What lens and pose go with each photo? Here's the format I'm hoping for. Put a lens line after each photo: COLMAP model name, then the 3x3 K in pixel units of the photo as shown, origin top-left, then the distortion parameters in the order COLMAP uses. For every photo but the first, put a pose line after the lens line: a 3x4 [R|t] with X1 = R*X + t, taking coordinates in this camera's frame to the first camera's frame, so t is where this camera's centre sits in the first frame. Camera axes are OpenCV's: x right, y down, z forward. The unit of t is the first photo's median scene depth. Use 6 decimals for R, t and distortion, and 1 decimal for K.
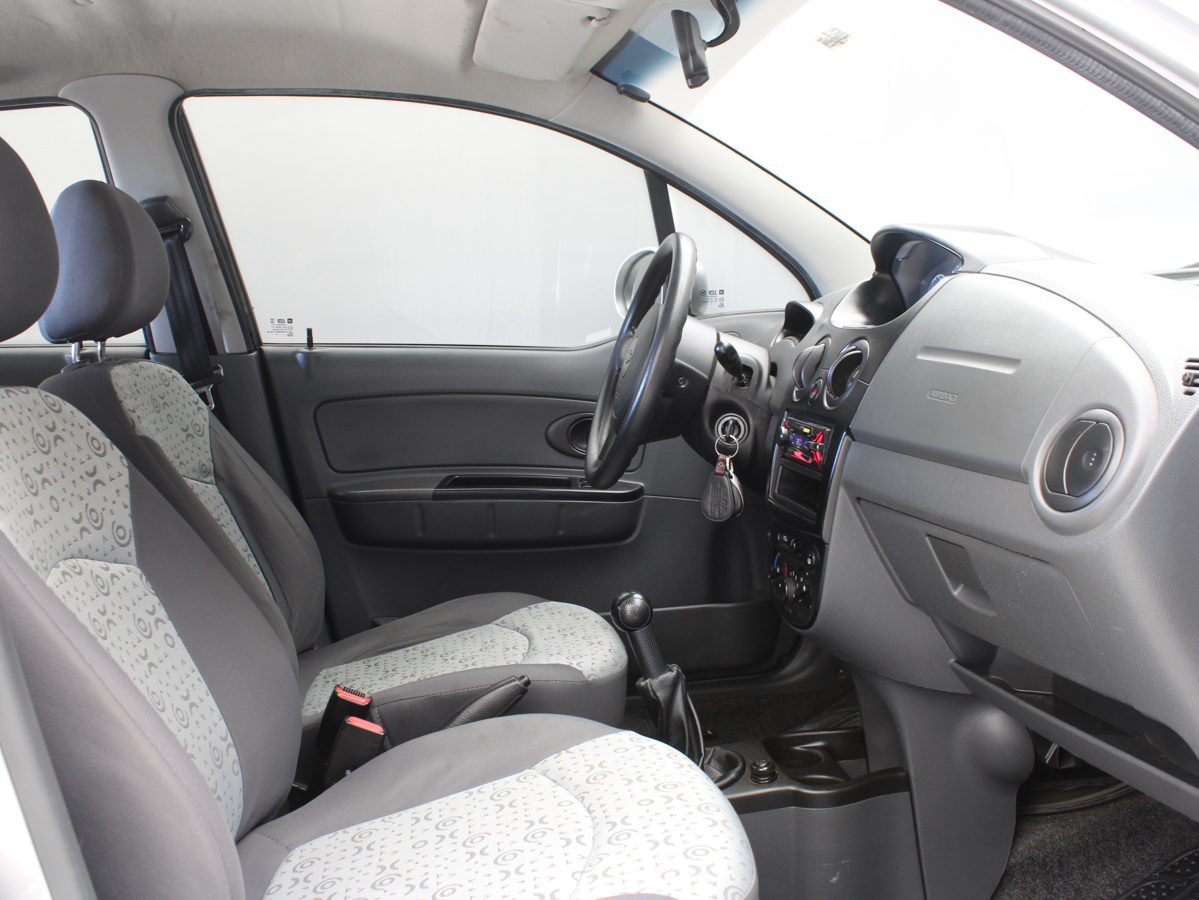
lens RADIAL K [[1246.4, 0, 599.5], [0, 1246.4, 450.0], [0, 0, 1]] dist [-0.149954, 0.165938]
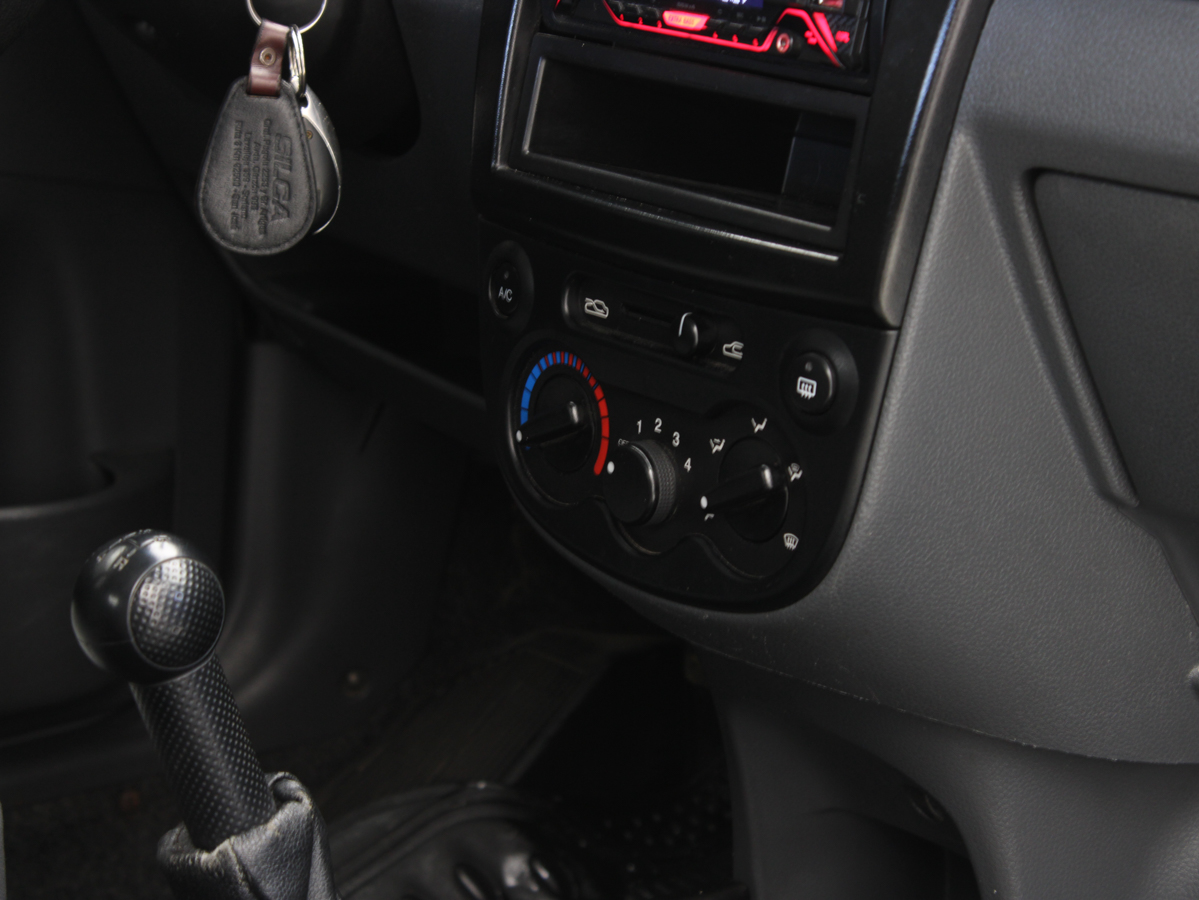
lens RADIAL K [[3260.8, 0, 599.5], [0, 3260.8, 450.0], [0, 0, 1]] dist [0.063624, -0.047380]
pose [[0.864196, -0.083058, 0.496252, -0.233057], [0.010286, 0.988991, 0.147617, -0.009866], [-0.503050, -0.122465, 0.855537, 0.317923]]
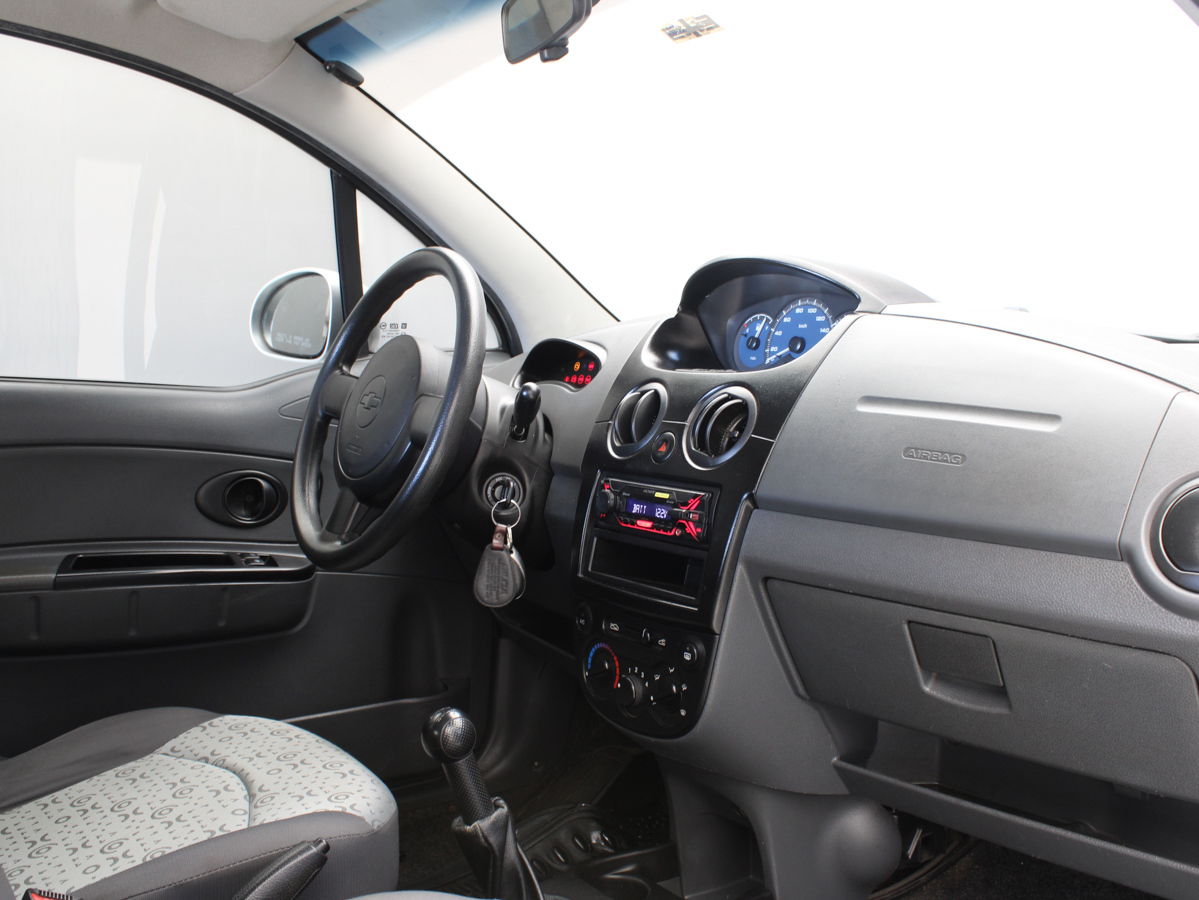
lens RADIAL K [[1246.4, 0, 599.5], [0, 1246.4, 450.0], [0, 0, 1]] dist [-0.149954, 0.165938]
pose [[0.885130, 0.002474, 0.465337, -0.233935], [0.014815, 0.999329, -0.033492, -0.017350], [-0.465108, 0.036539, 0.884500, 0.267175]]
